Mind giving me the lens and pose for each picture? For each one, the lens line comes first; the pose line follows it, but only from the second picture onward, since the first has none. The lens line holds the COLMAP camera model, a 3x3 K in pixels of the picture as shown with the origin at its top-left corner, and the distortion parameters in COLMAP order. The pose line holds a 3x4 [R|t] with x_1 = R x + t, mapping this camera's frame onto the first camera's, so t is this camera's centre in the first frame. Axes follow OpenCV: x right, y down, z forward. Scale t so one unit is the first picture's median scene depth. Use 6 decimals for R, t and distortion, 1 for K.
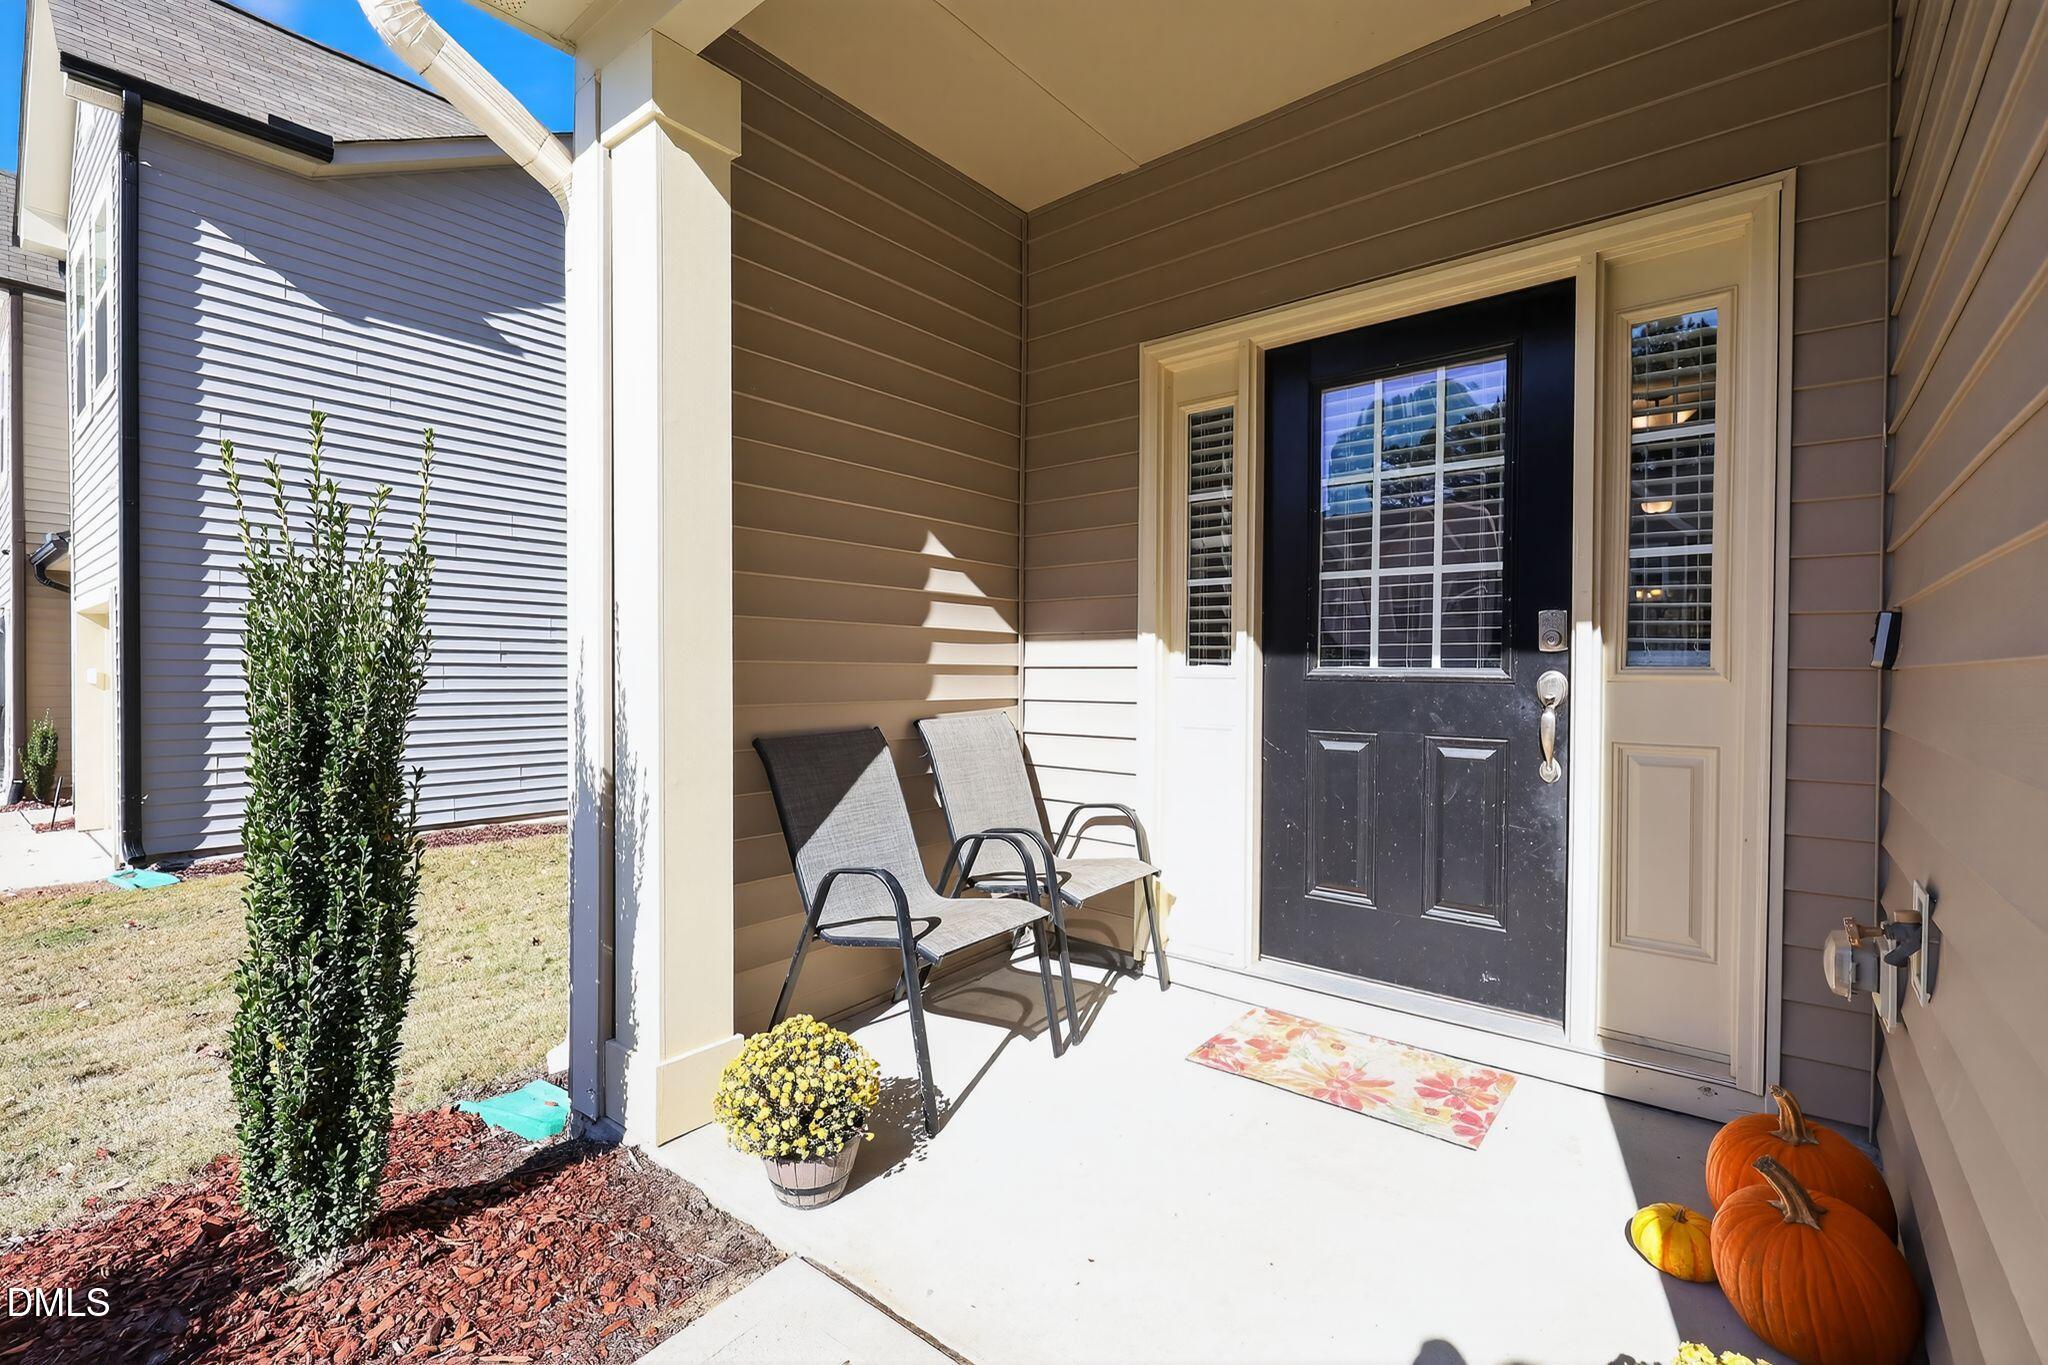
lens RADIAL K [[915.3, 0, 1035.6], [0, 915.3, 686.5], [0, 0, 1]] dist [0.000804, 0.000180]
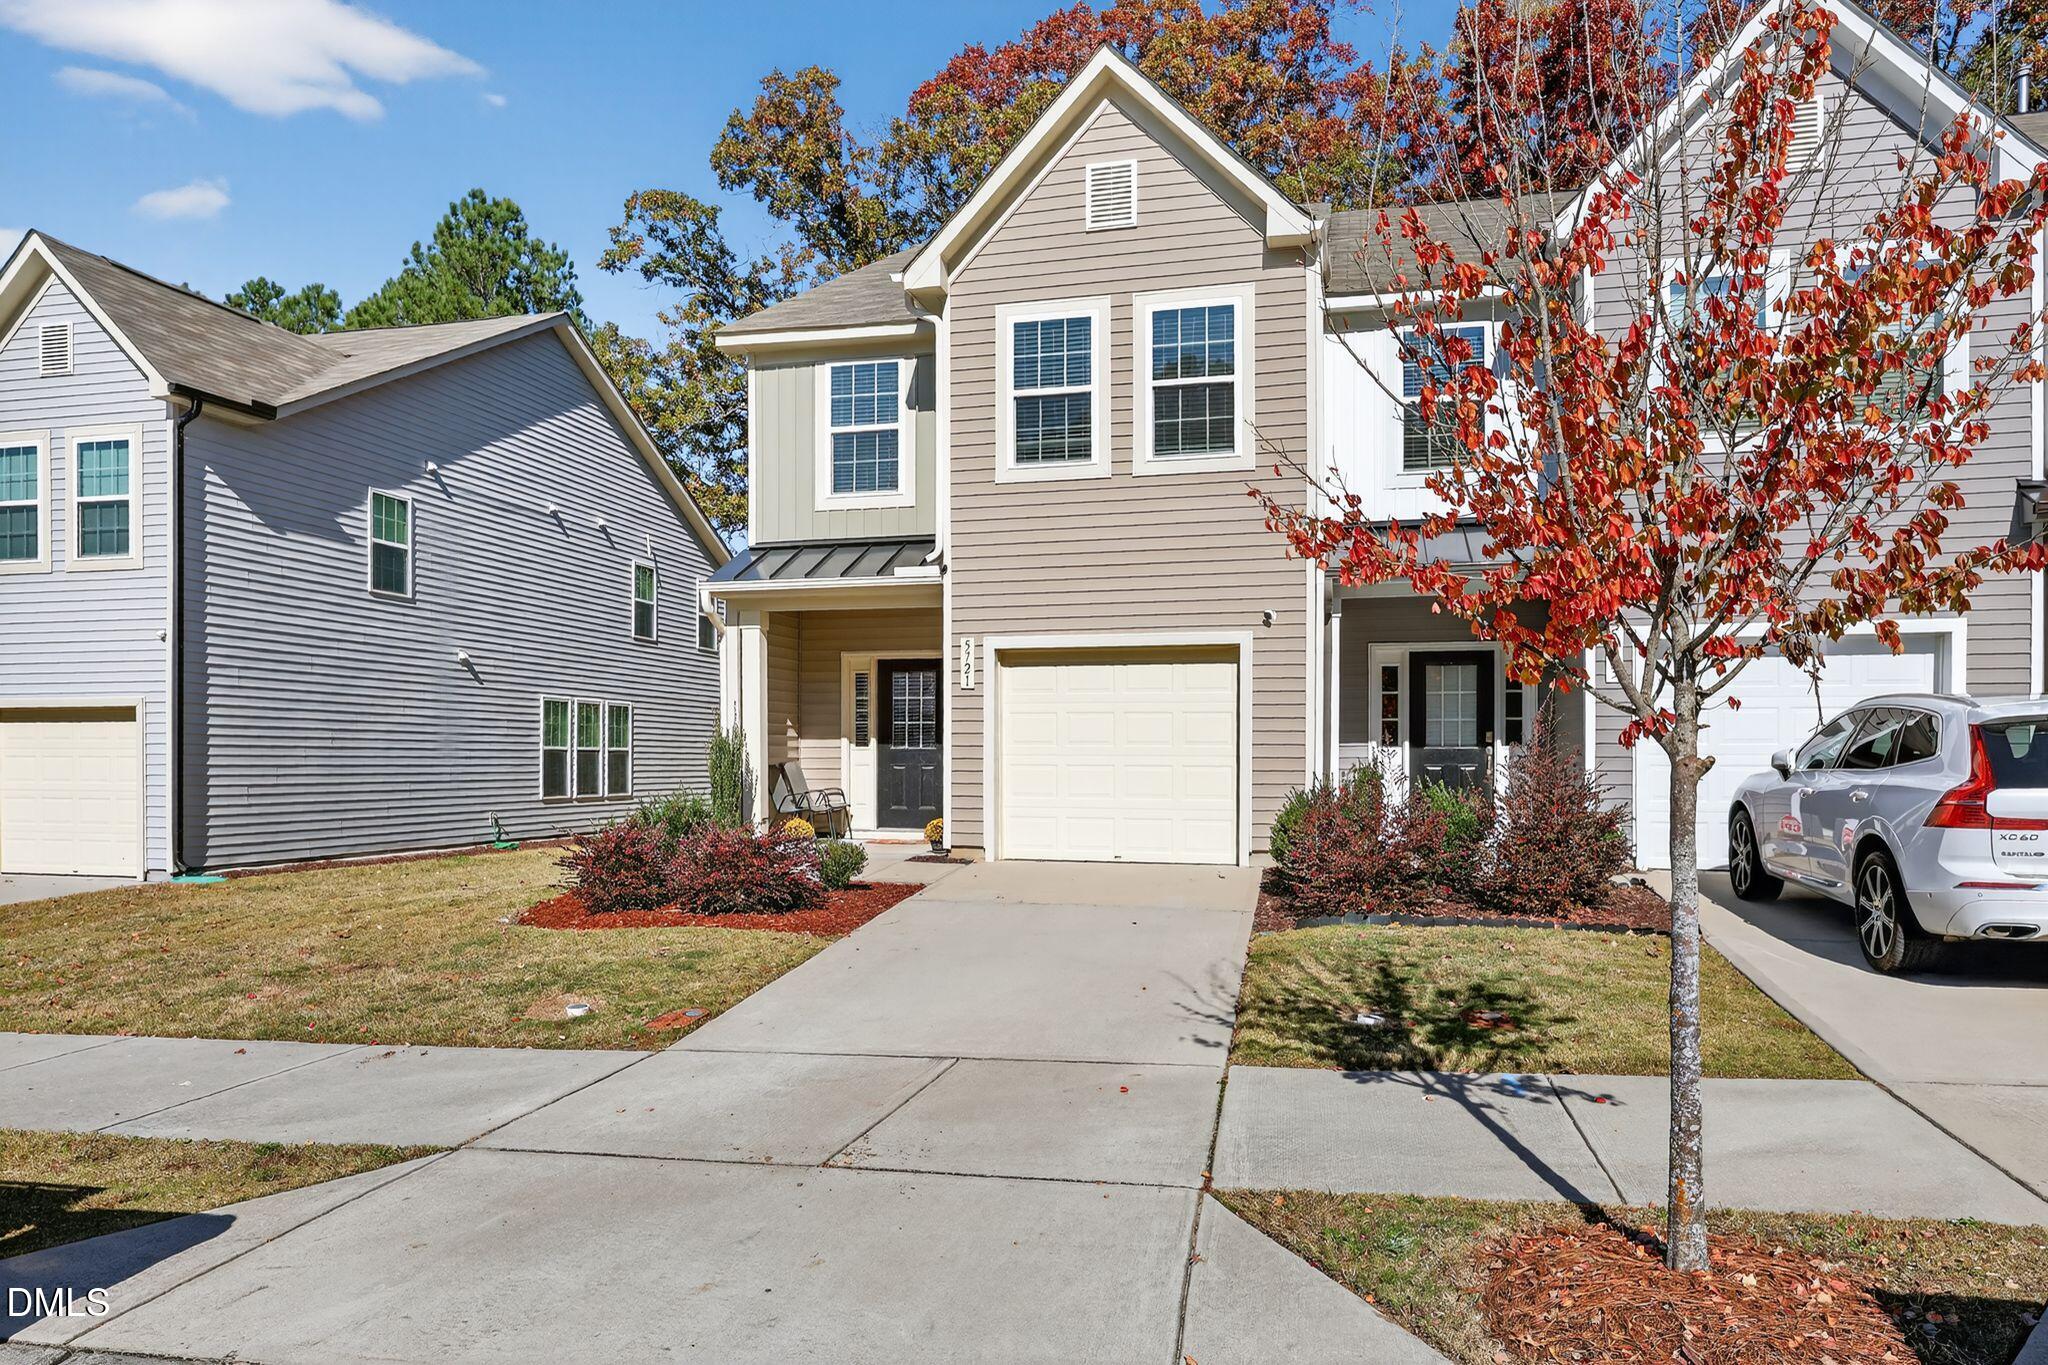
lens RADIAL K [[1242.3, 0, 1075.5], [0, 1242.3, 761.4], [0, 0, 1]] dist [0.001797, 0.000565]
pose [[0.898935, -0.003176, 0.438071, -1.131804], [0.010790, 0.999831, -0.014891, 0.110321], [-0.437949, 0.018113, 0.898817, -3.539269]]
